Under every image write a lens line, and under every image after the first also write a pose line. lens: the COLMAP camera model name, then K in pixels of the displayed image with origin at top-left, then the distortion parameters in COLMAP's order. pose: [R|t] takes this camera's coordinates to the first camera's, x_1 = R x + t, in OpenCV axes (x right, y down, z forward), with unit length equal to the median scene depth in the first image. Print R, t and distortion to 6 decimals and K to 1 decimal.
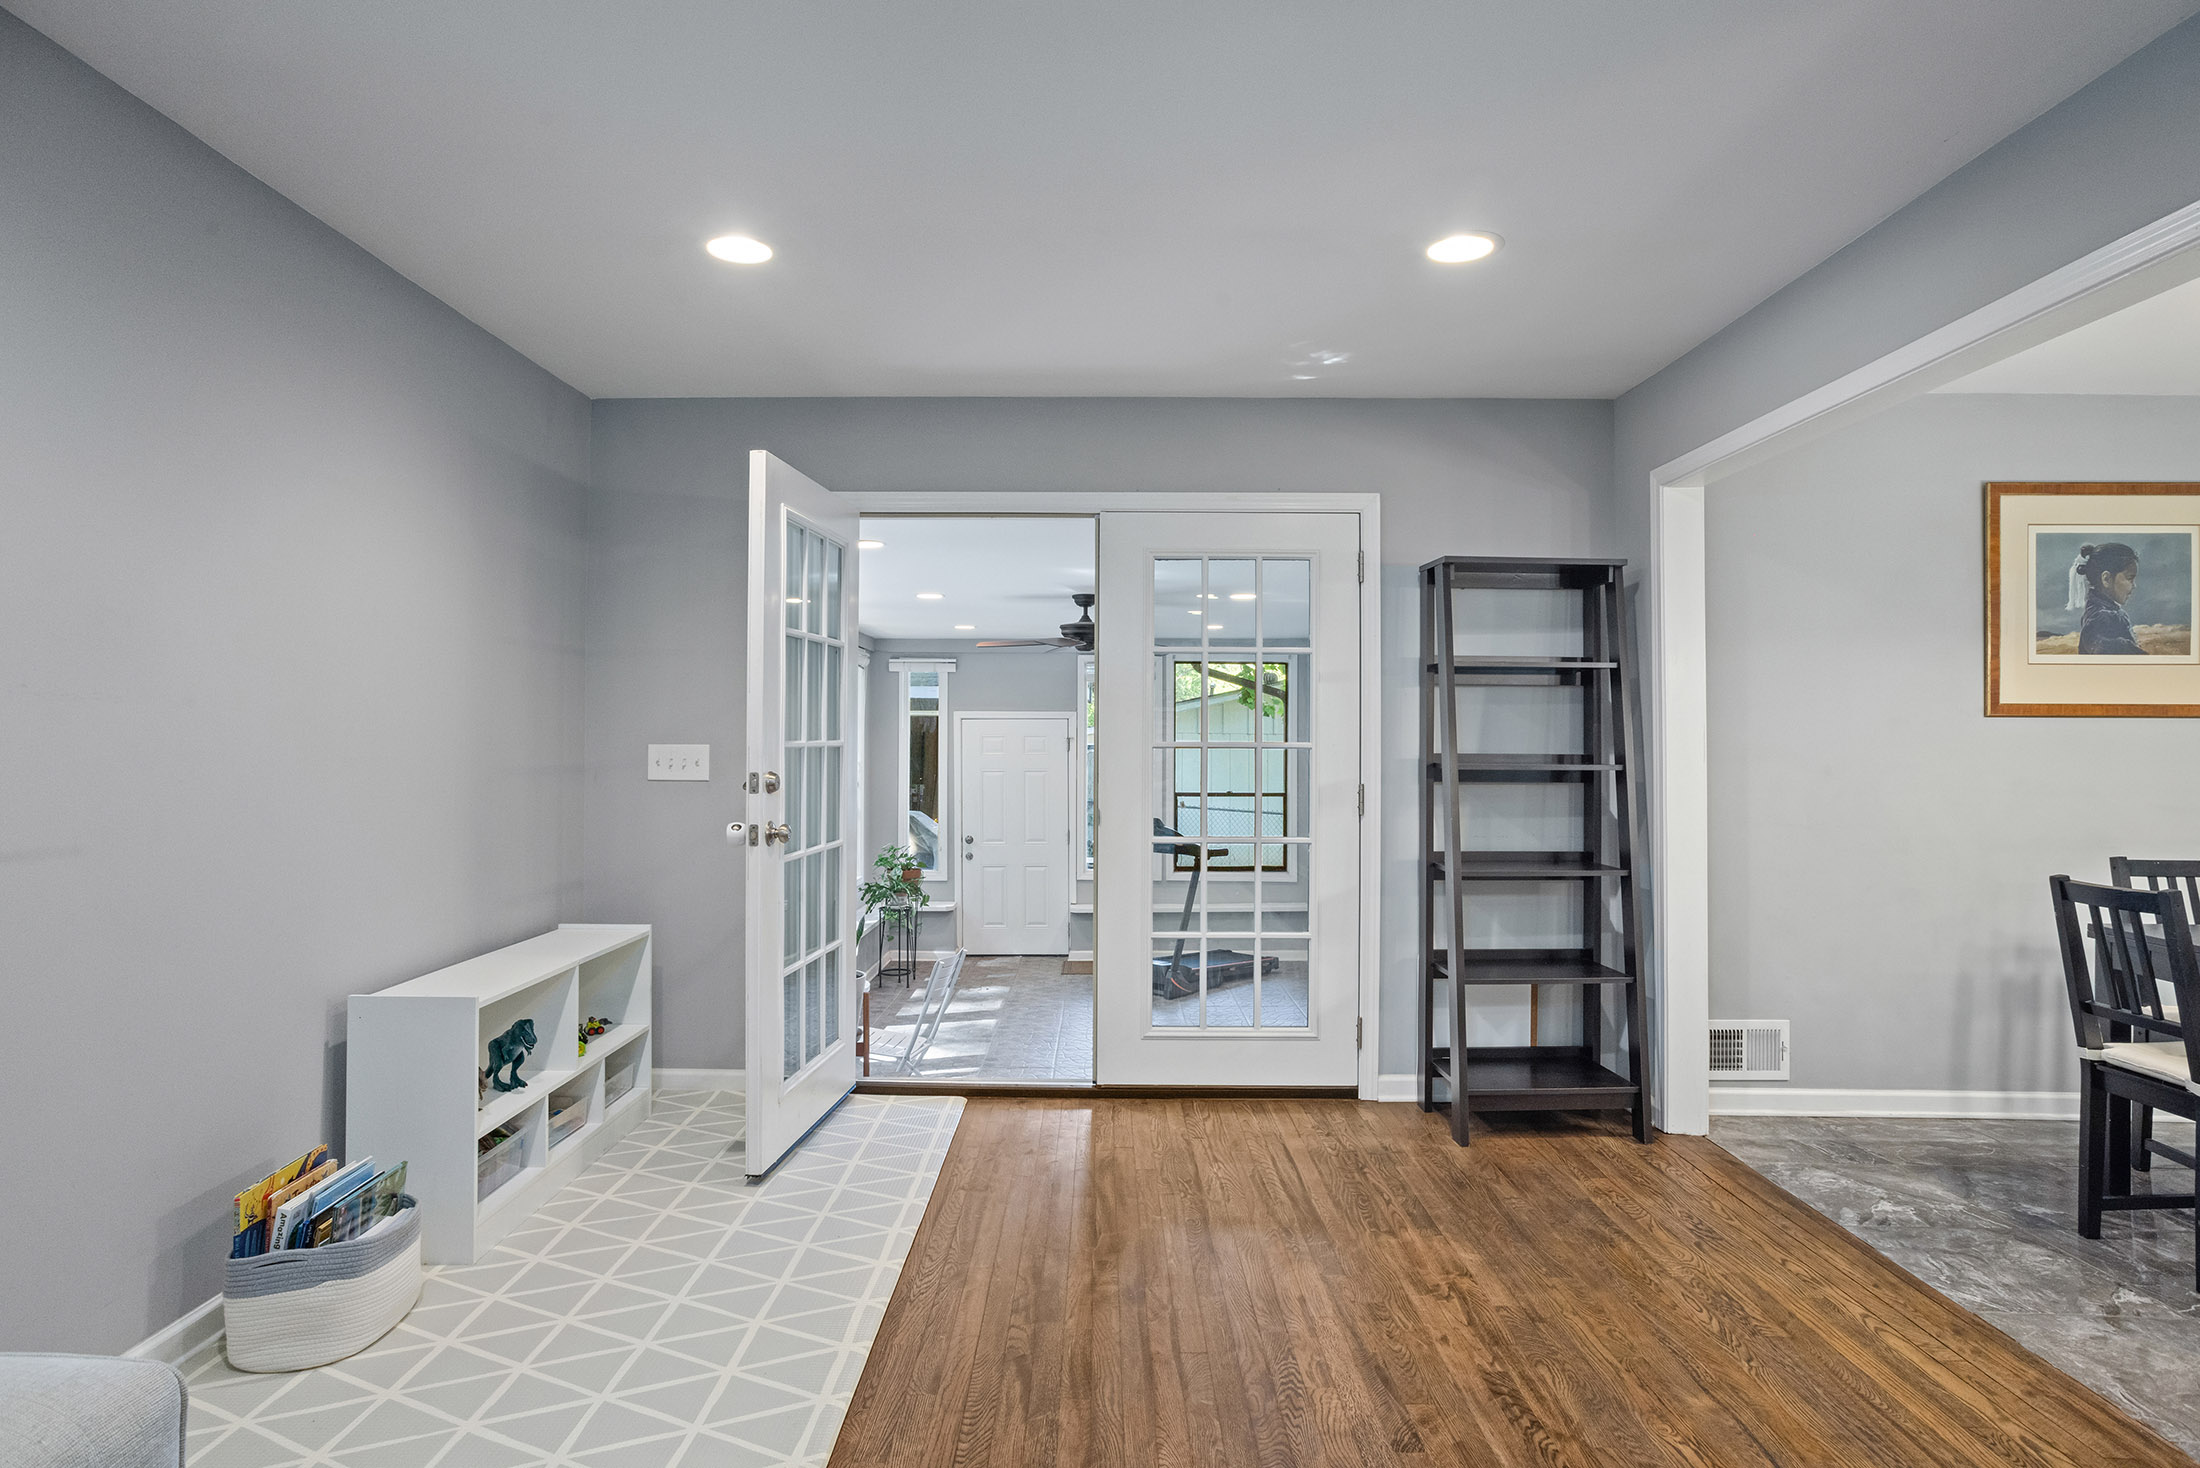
lens RADIAL K [[1210.0, 0, 1100.0], [0, 1210.0, 734.0], [0, 0, 1]] dist [-0.052868, -0.000004]
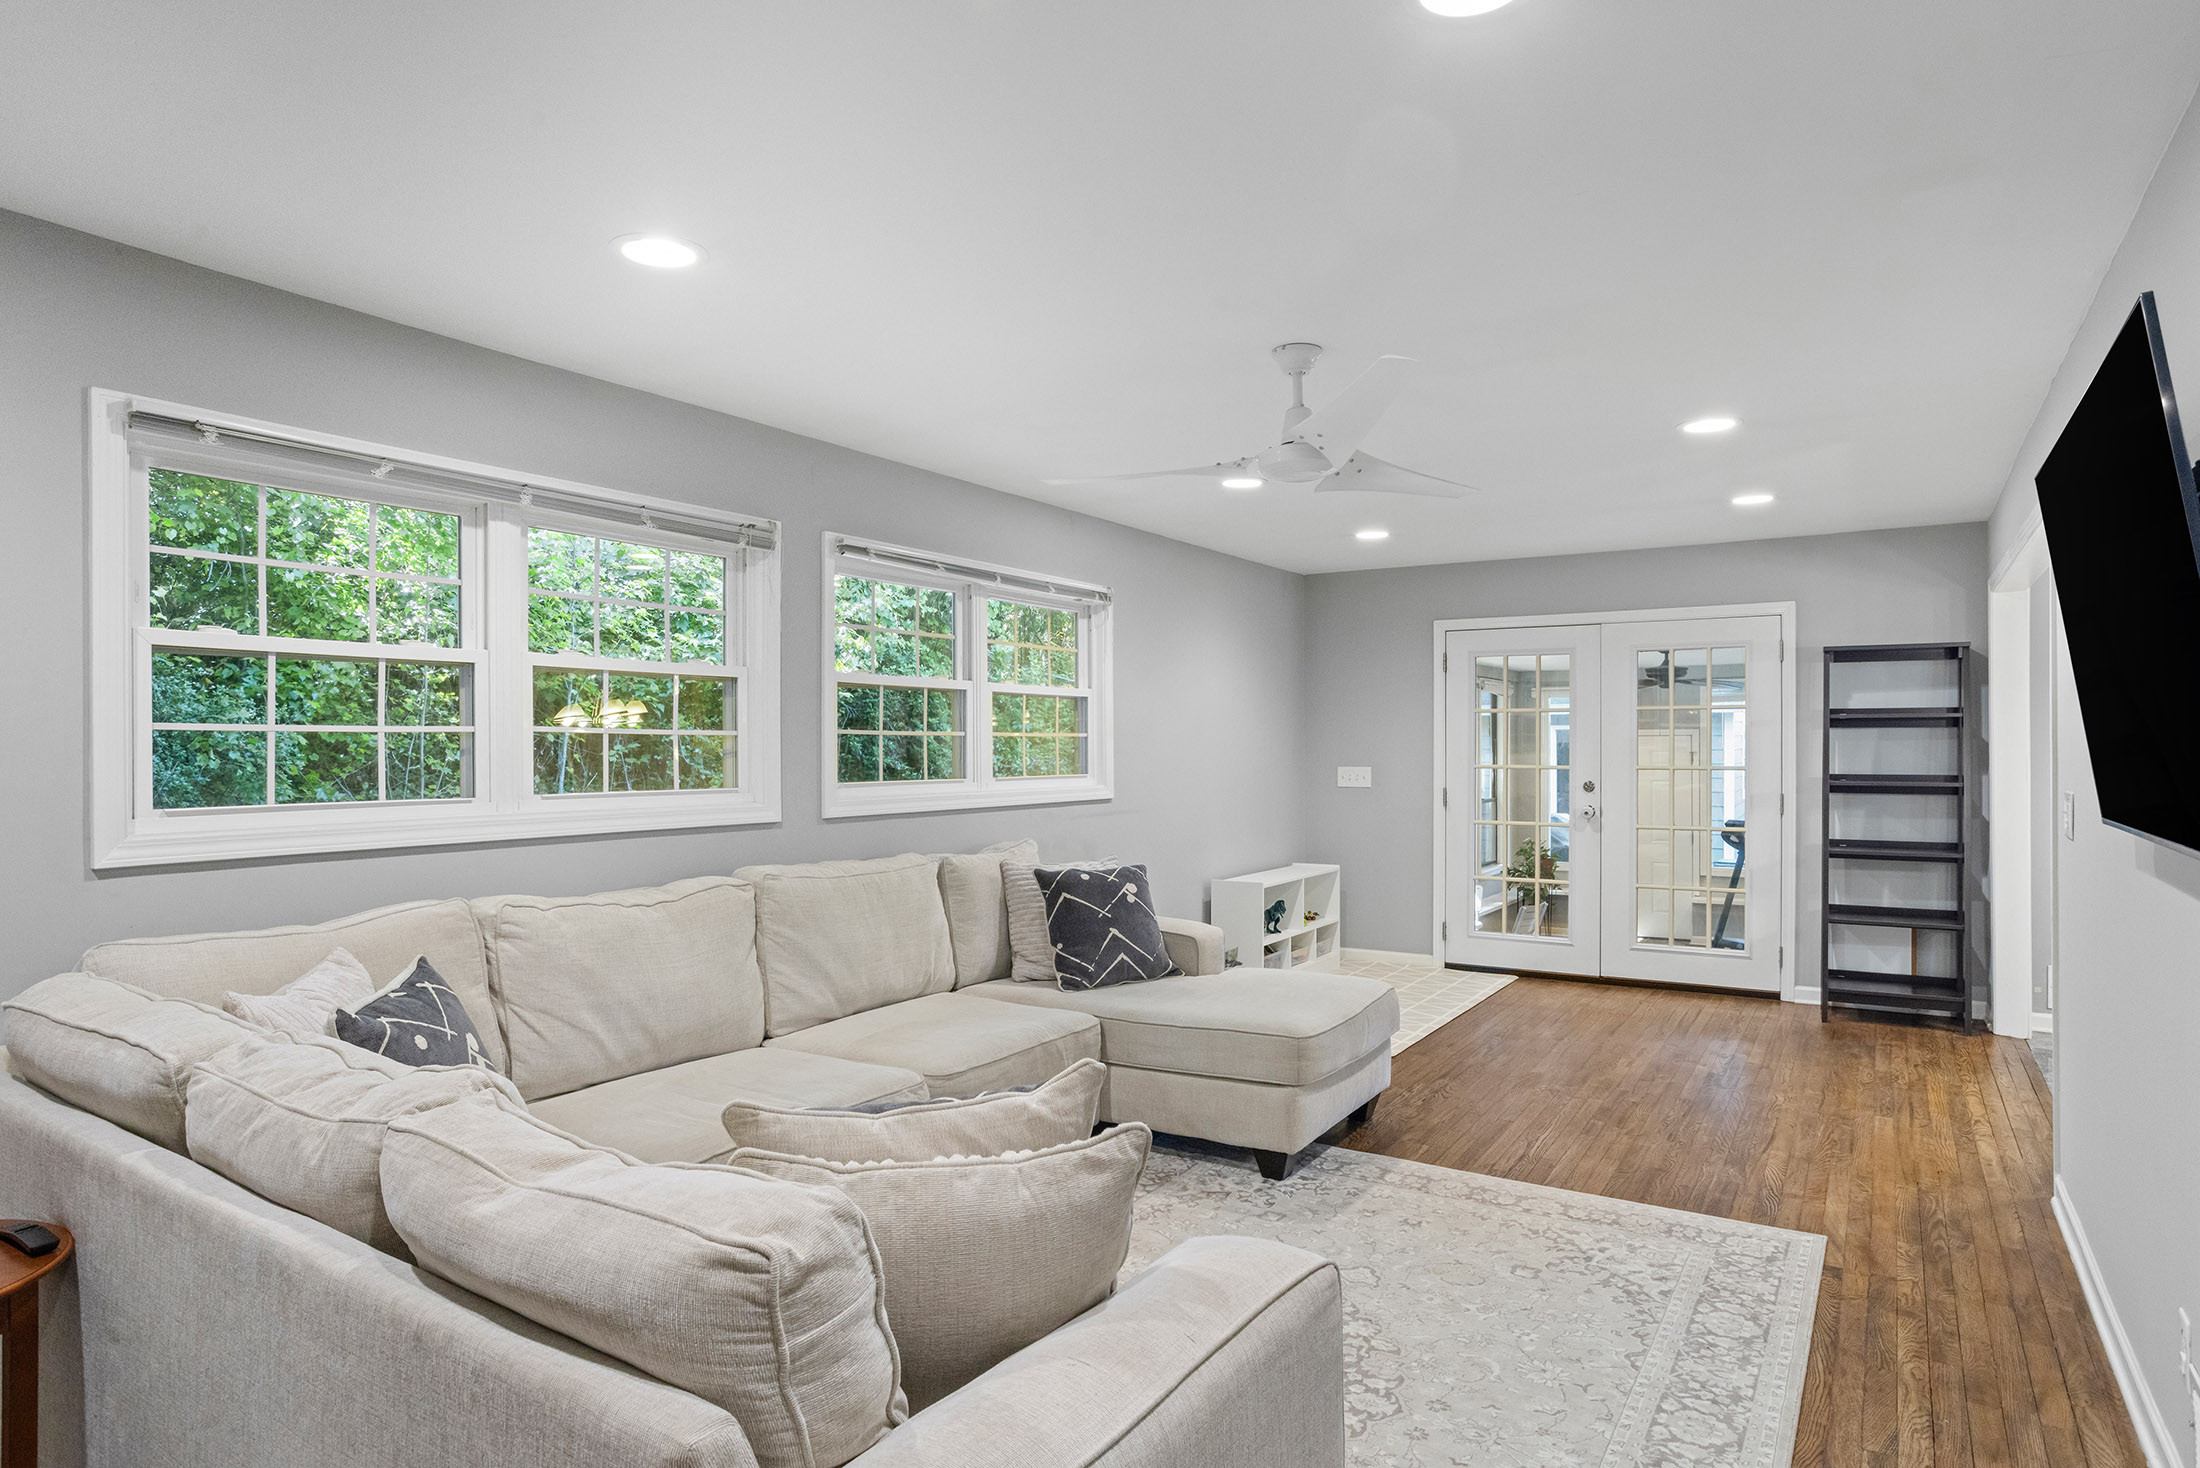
lens RADIAL K [[1322.7, 0, 1111.9], [0, 1322.7, 742.4], [0, 0, 1]] dist [-0.004424, -0.000663]
pose [[0.859286, -0.008678, -0.511421, 0.345516], [0.011834, 0.999926, 0.002915, -0.038497], [0.511358, -0.008557, 0.859325, -0.872618]]
